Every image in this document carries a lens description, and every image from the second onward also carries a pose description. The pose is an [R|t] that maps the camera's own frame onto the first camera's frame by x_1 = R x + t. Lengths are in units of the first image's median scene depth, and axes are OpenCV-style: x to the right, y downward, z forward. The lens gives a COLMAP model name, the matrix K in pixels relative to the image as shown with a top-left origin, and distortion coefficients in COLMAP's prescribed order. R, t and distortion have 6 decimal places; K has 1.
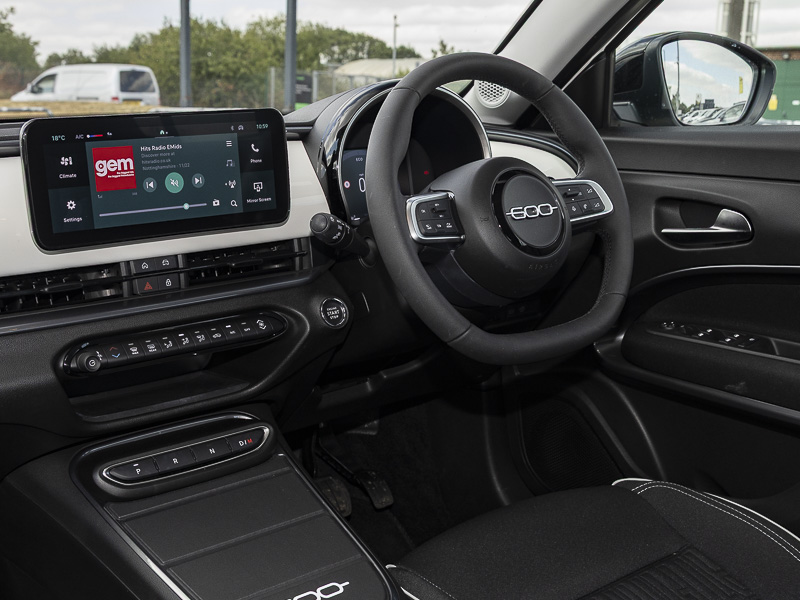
lens RADIAL K [[1041.5, 0, 398.7], [0, 1041.5, 358.9], [0, 0, 1]] dist [-0.014622, -0.000468]
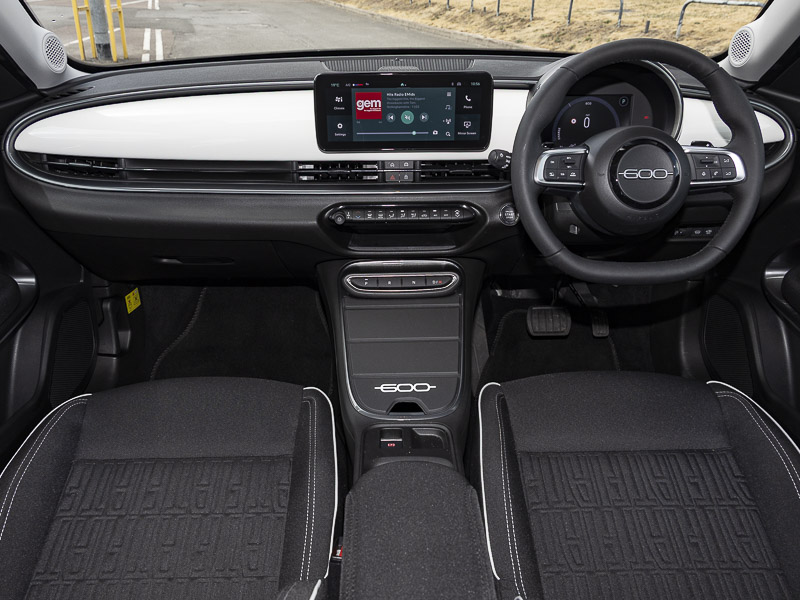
lens RADIAL K [[645.4, 0, 397.9], [0, 645.4, 312.2], [0, 0, 1]] dist [0.004280, -0.005334]
pose [[0.792376, 0.300643, -0.530806, 0.378926], [-0.172025, 0.944933, 0.278404, -0.156364], [0.585276, -0.129289, 0.800460, 0.156018]]
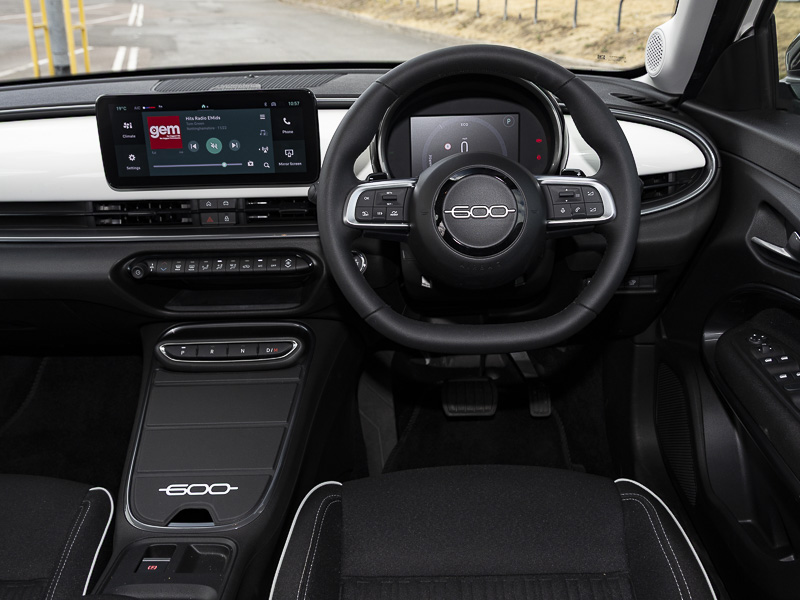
lens RADIAL K [[799.2, 0, 400.0], [0, 799.2, 300.0], [0, 0, 1]] dist [-0.013409, 0.003172]
pose [[0.772364, 0.238930, -0.588529, 0.570798], [-0.155703, 0.969504, 0.189258, -0.201923], [0.615800, -0.054540, 0.786012, 0.349322]]
